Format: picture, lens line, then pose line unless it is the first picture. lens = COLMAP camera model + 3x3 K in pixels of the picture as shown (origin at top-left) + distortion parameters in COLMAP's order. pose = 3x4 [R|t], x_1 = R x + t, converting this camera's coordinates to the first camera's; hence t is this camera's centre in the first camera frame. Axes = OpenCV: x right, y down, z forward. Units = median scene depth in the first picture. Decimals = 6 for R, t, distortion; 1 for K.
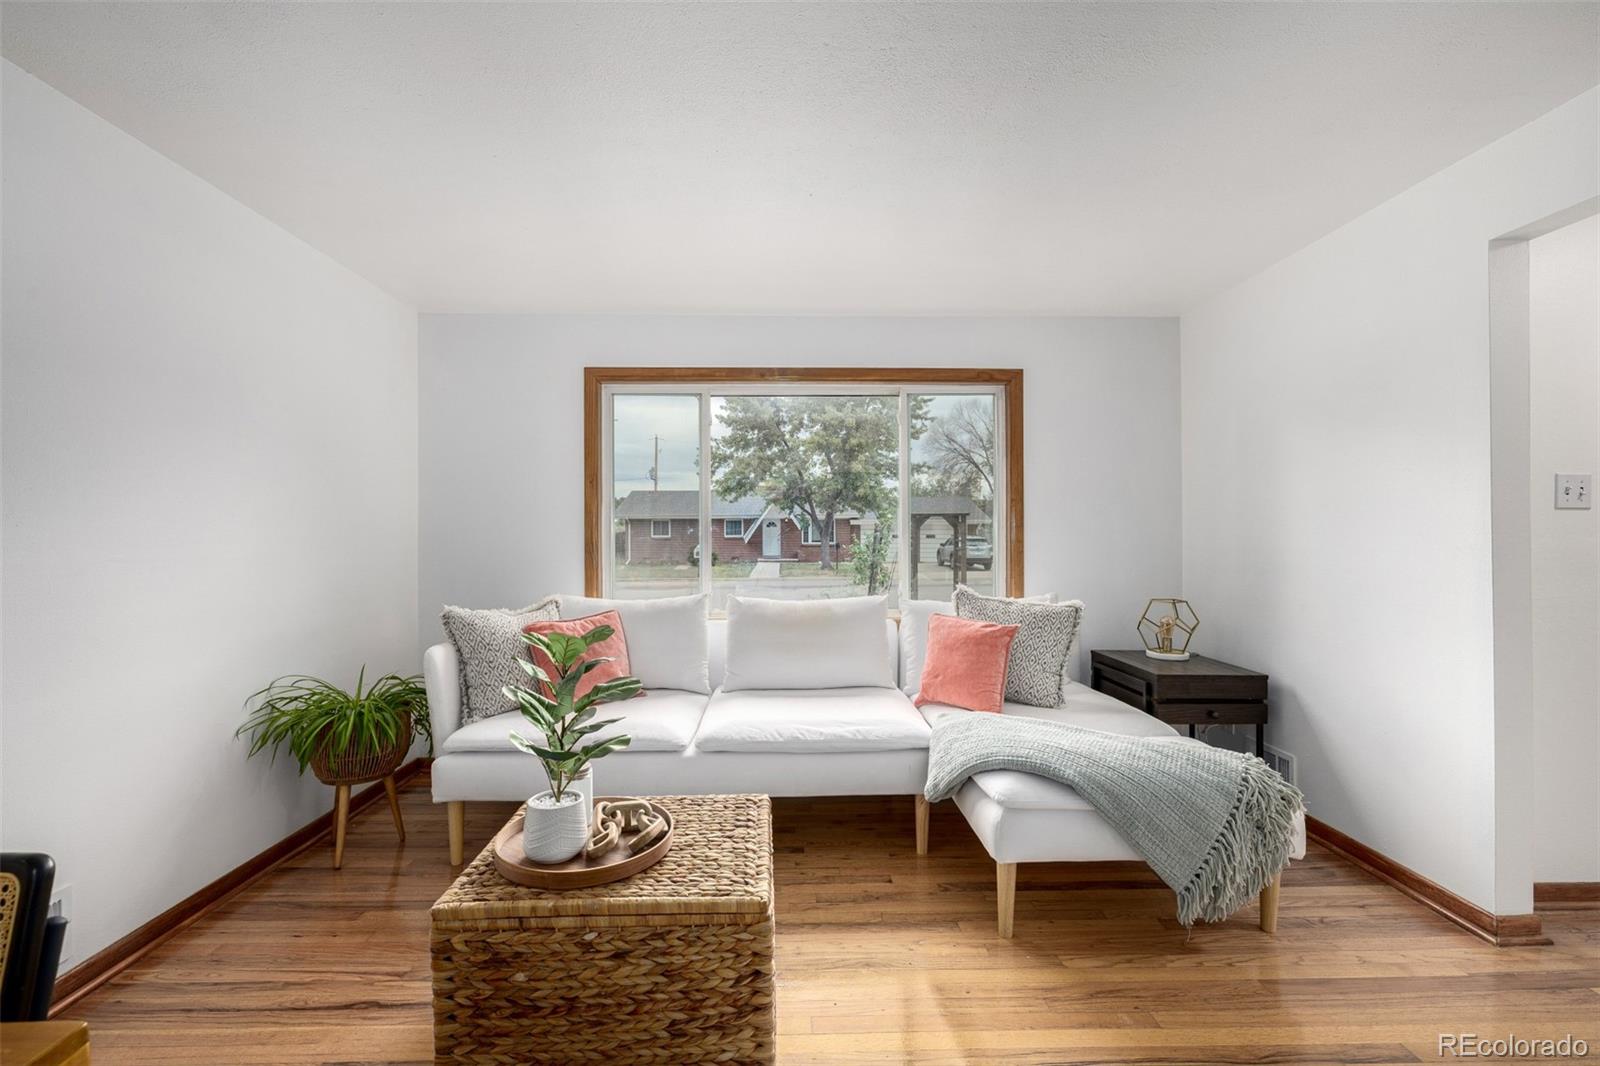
lens RADIAL K [[670.2, 0, 793.3], [0, 670.2, 533.7], [0, 0, 1]] dist [0.003147, -0.000995]
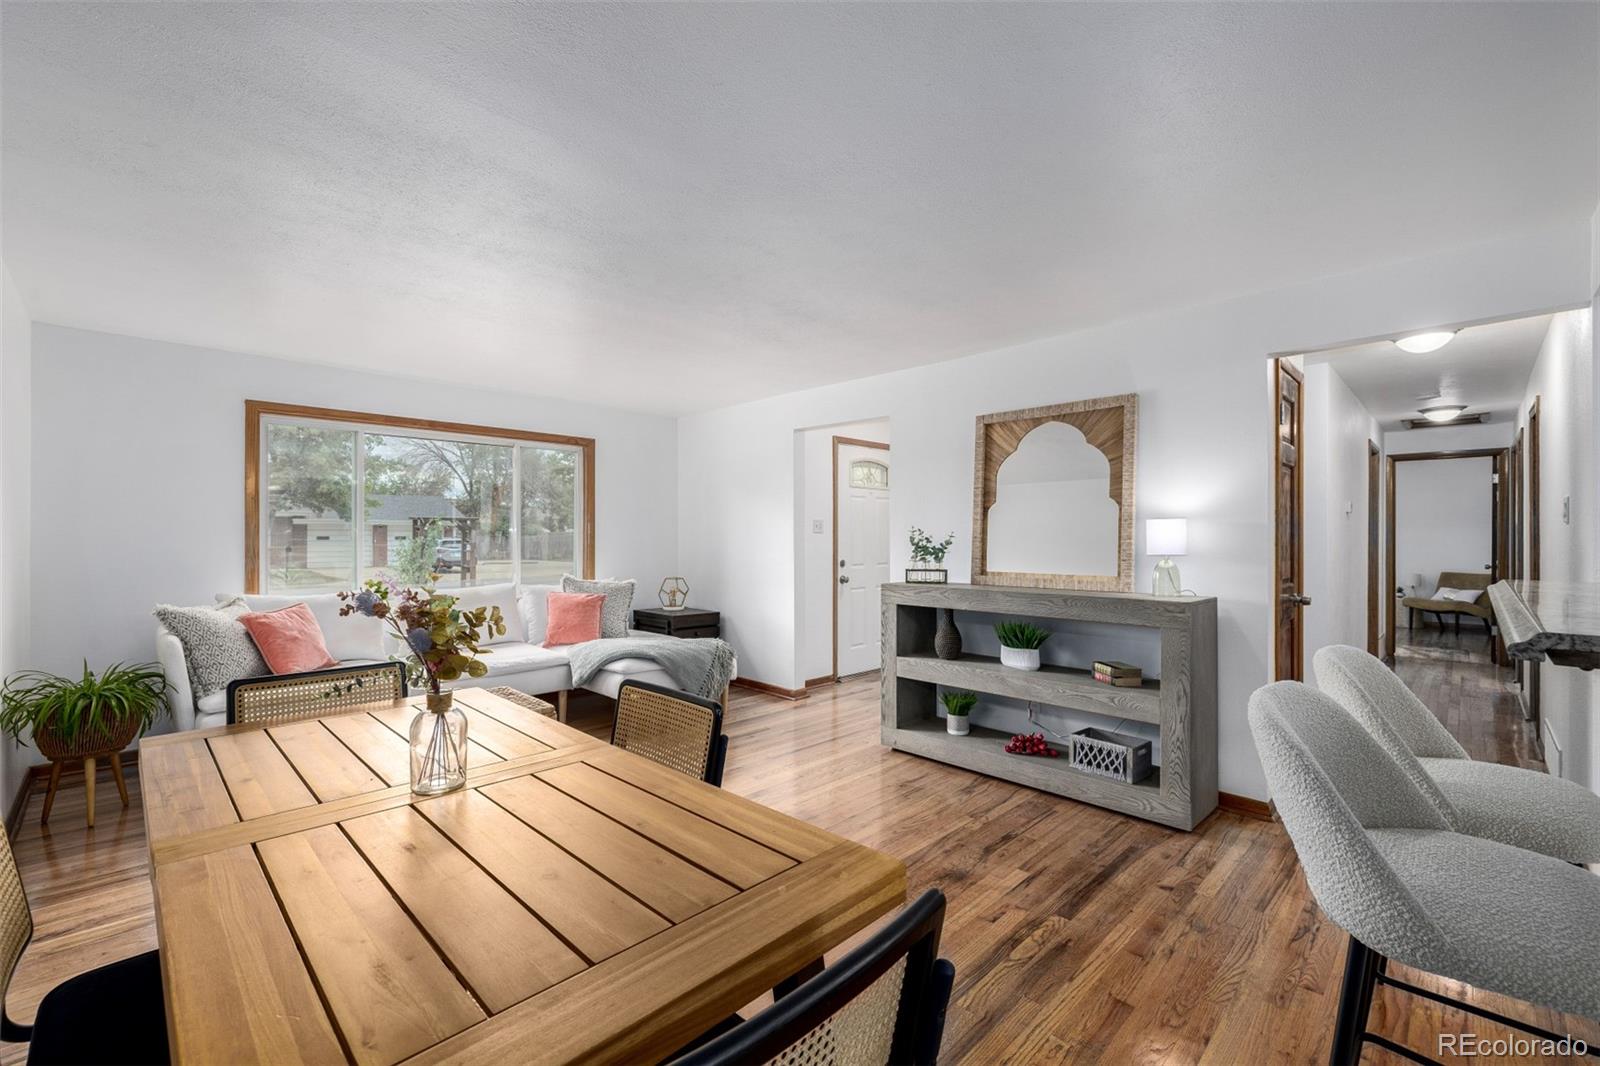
lens RADIAL K [[670.2, 0, 802.0], [0, 670.2, 534.0], [0, 0, 1]] dist [0.003147, -0.000995]
pose [[0.718529, 0.006486, 0.695466, -0.486156], [-0.005249, 0.999979, -0.003902, -0.016294], [-0.695477, -0.000847, 0.718548, -0.580607]]
